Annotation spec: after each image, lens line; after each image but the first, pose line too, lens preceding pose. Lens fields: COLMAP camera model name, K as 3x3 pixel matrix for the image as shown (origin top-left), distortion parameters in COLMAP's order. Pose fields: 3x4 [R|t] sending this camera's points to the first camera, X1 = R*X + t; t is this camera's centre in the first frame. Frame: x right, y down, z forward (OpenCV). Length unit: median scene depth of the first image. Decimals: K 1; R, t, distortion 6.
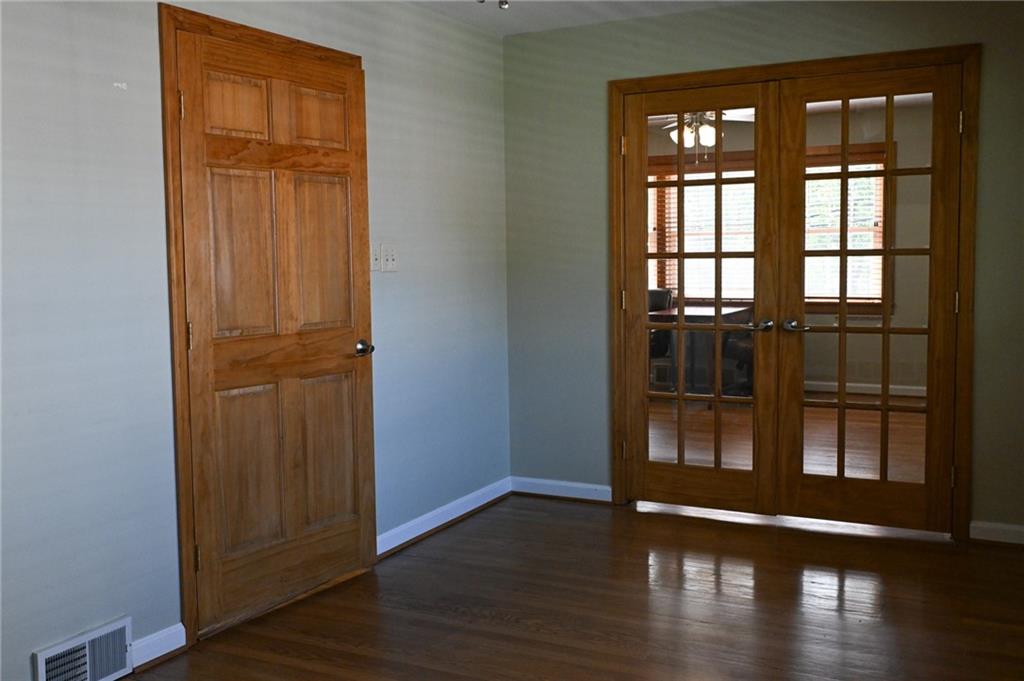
lens RADIAL K [[1006.2, 0, 512.0], [0, 1006.2, 340.5], [0, 0, 1]] dist [-0.000929, 0.007272]
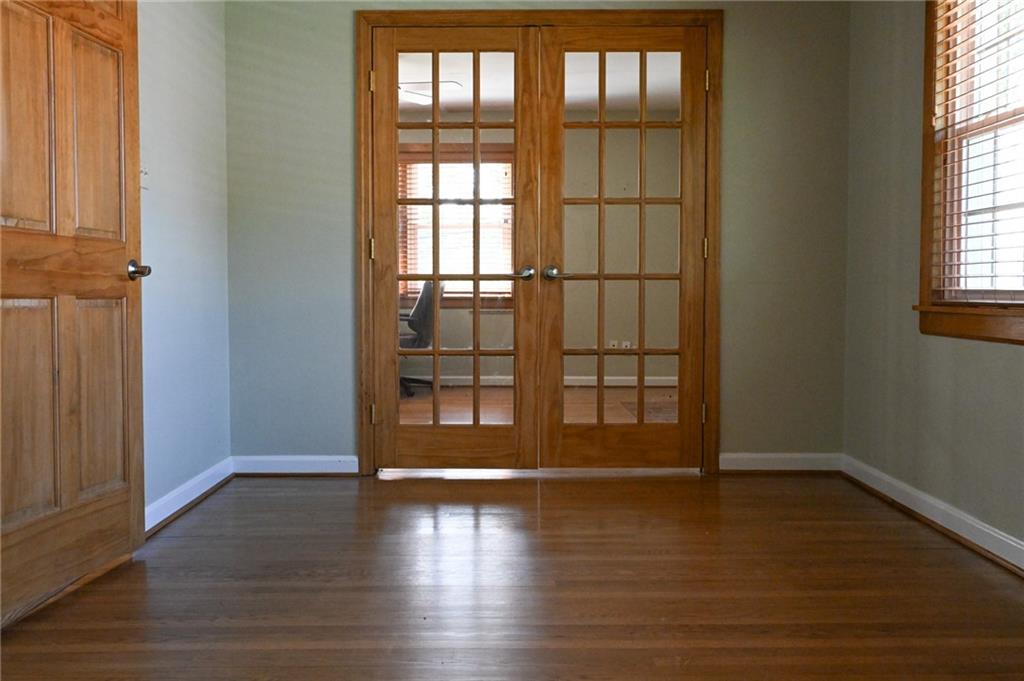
lens RADIAL K [[1018.0, 0, 512.0], [0, 1018.0, 340.5], [0, 0, 1]] dist [-0.011503, 0.010210]
pose [[0.884778, -0.005575, 0.465979, -0.248361], [0.026948, 0.998867, -0.039217, 0.098474], [-0.465232, 0.047255, 0.883926, 0.147490]]
